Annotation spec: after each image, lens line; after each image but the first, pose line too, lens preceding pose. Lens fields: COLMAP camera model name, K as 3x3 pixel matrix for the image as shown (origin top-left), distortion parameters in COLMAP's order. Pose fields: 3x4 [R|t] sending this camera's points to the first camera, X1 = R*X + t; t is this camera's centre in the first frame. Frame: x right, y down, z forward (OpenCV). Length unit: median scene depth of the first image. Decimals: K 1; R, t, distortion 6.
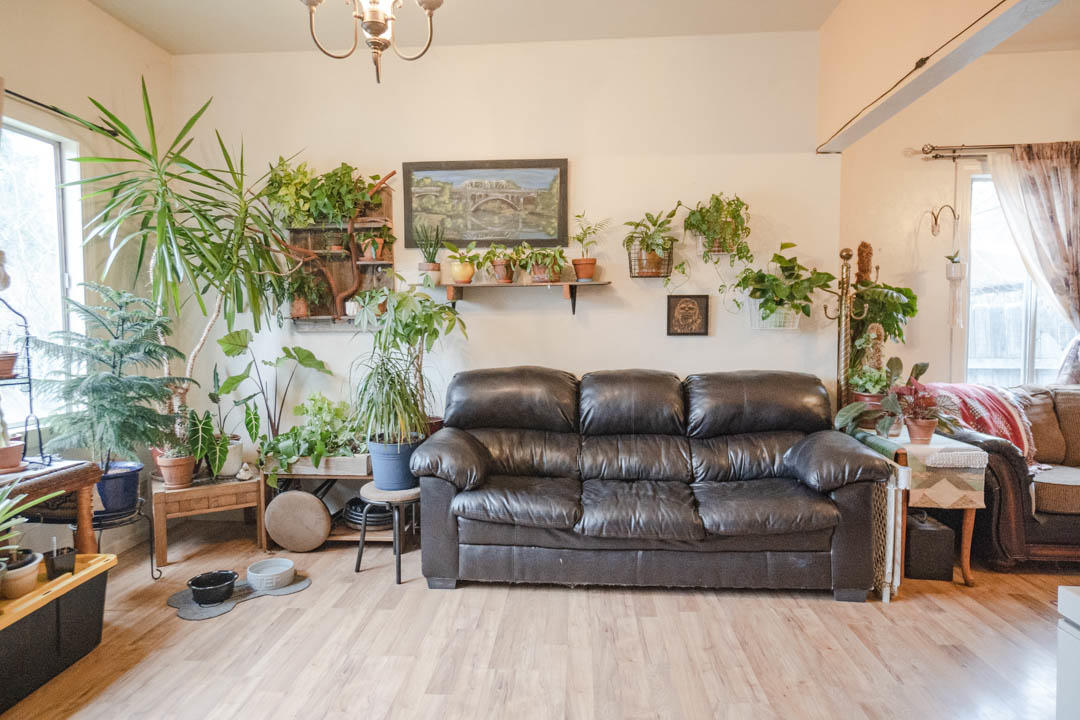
lens RADIAL K [[643.8, 0, 534.4], [0, 643.8, 356.9], [0, 0, 1]] dist [-0.017258, 0.026904]
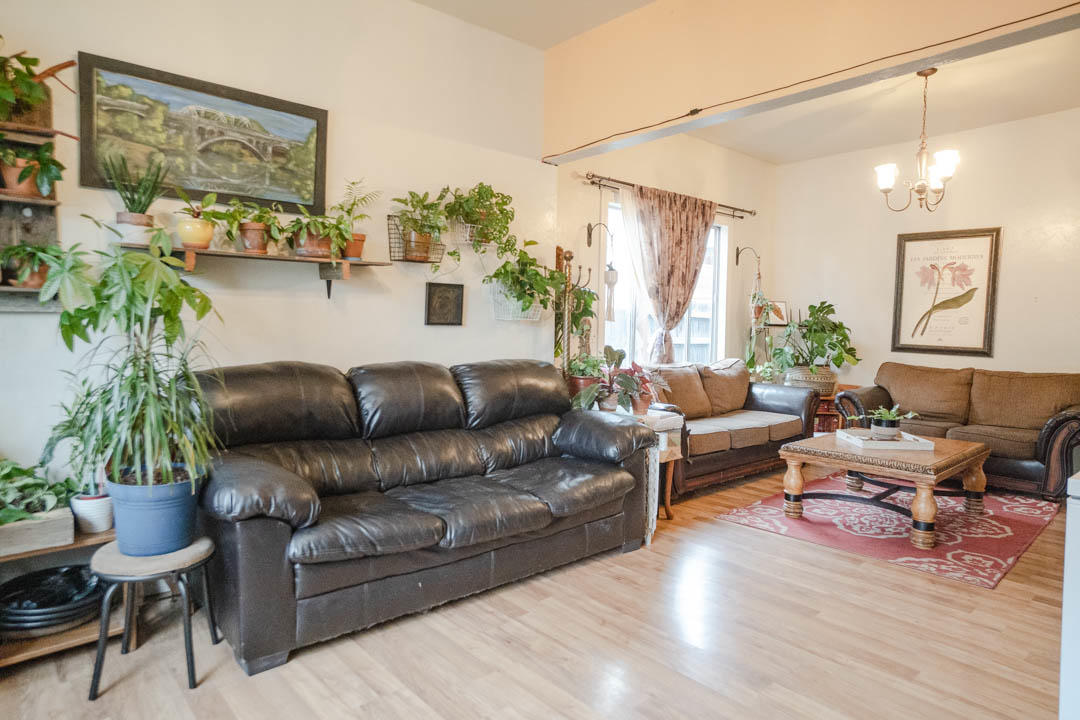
lens RADIAL K [[643.8, 0, 534.4], [0, 643.8, 356.9], [0, 0, 1]] dist [-0.017258, 0.026904]
pose [[0.701861, -0.022455, 0.711960, -0.357712], [0.013809, 0.999744, 0.017919, -0.001177], [-0.712180, -0.002745, 0.701991, 0.224682]]
